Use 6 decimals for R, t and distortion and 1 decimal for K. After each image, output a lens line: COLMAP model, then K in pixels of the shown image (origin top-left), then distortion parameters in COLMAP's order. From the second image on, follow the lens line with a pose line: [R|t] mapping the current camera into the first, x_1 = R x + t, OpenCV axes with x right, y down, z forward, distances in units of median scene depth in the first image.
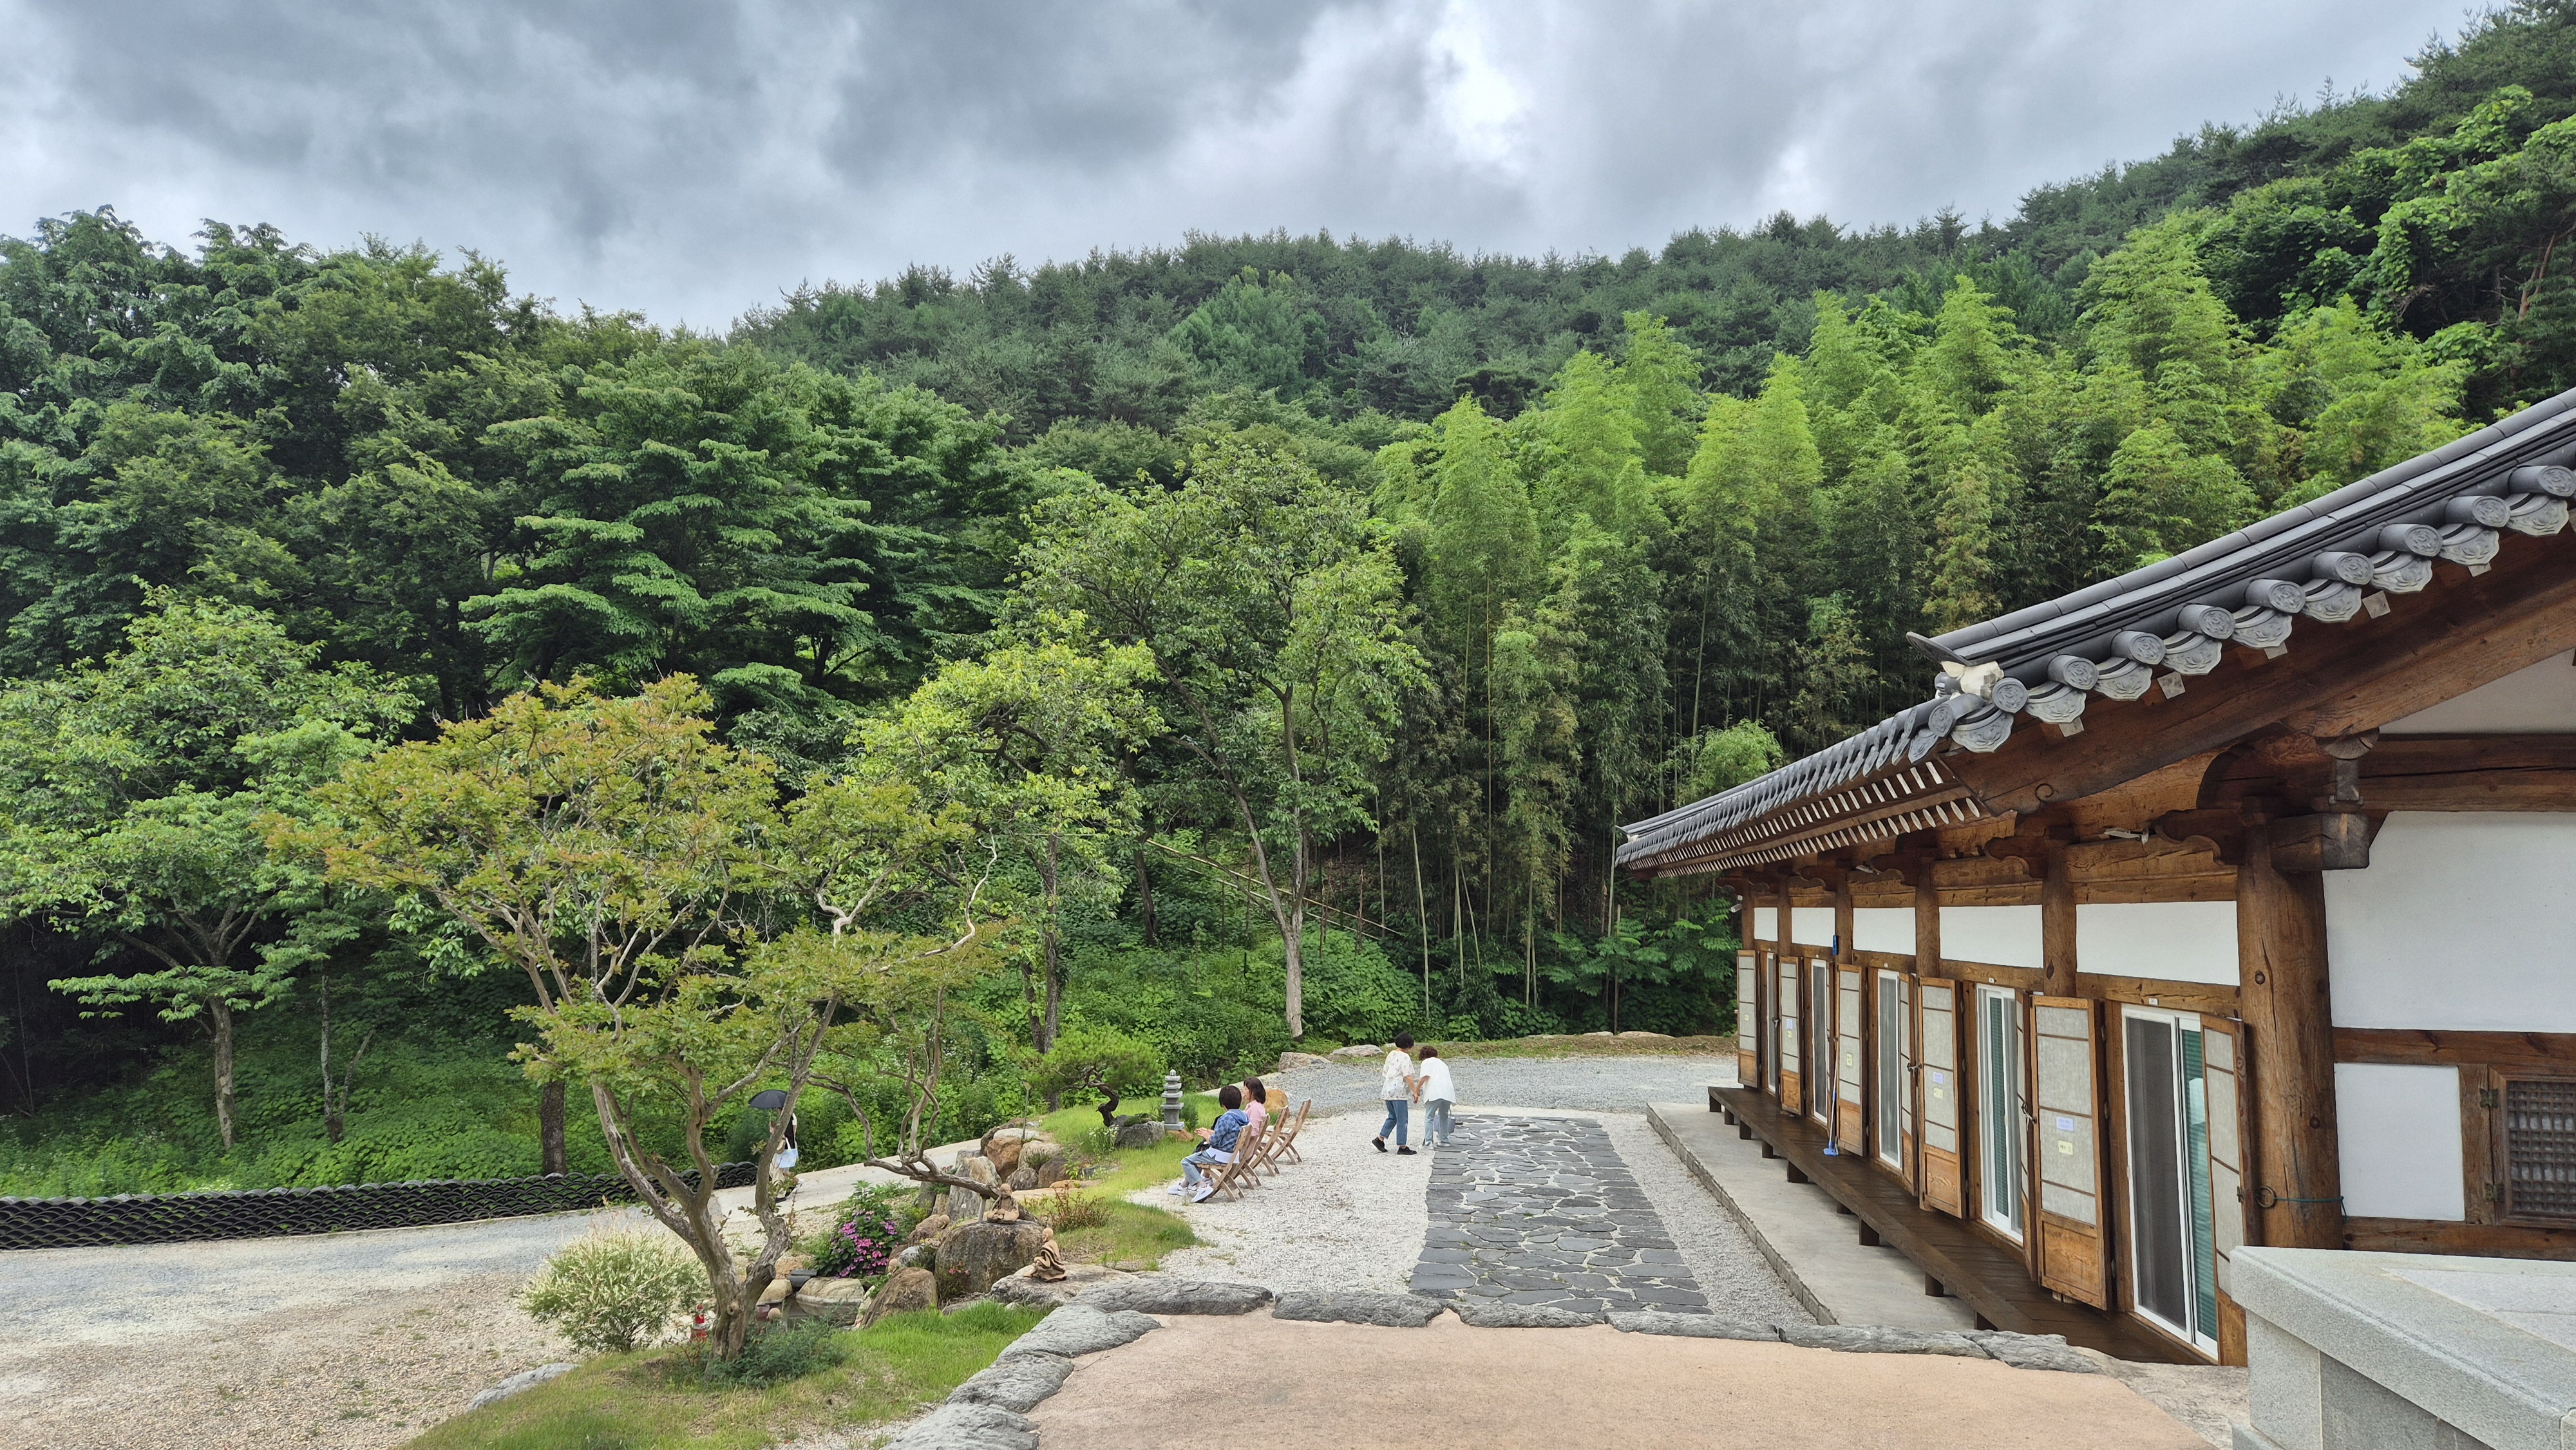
lens RADIAL K [[1640.8, 0, 1288.0], [0, 1640.8, 725.0], [0, 0, 1]] dist [0.034824, 0.000622]
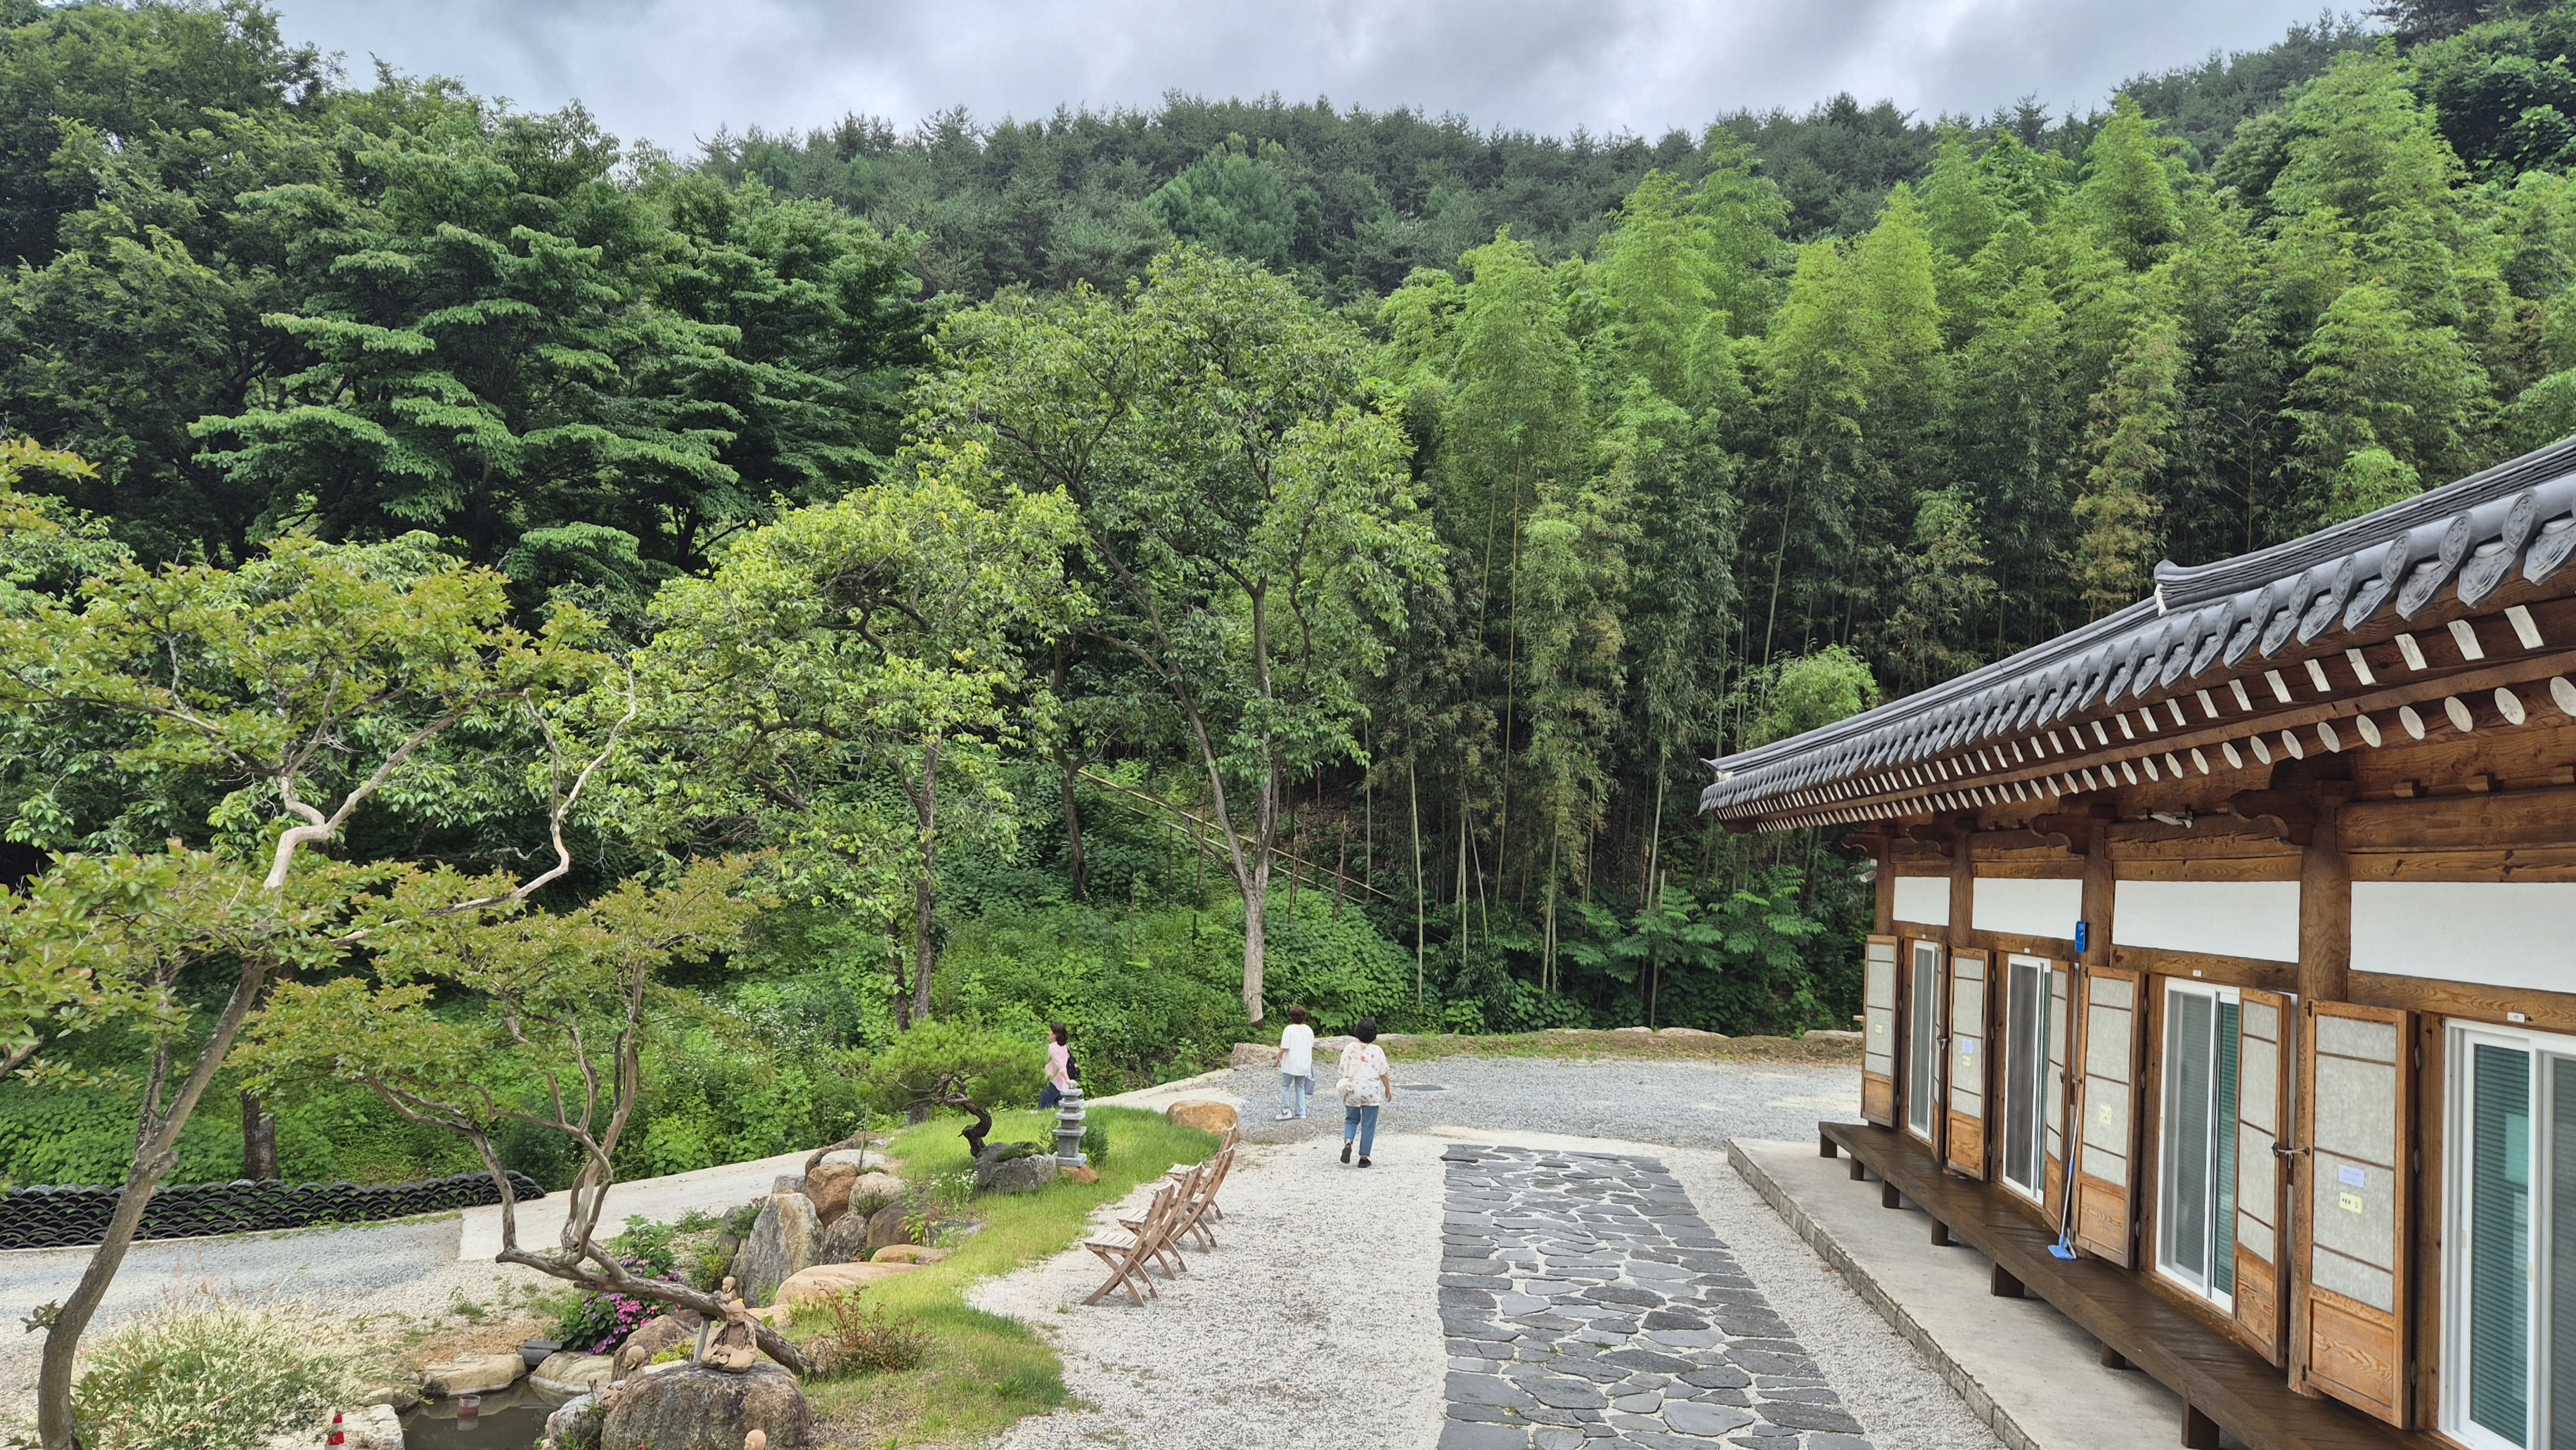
lens RADIAL K [[1763.0, 0, 1288.0], [0, 1763.0, 725.0], [0, 0, 1]] dist [0.001227, -0.002493]
pose [[0.999224, 0.036203, 0.015503, 0.002461], [-0.036675, 0.998837, 0.031313, 0.019004], [-0.014352, -0.031857, 0.999389, 0.148968]]
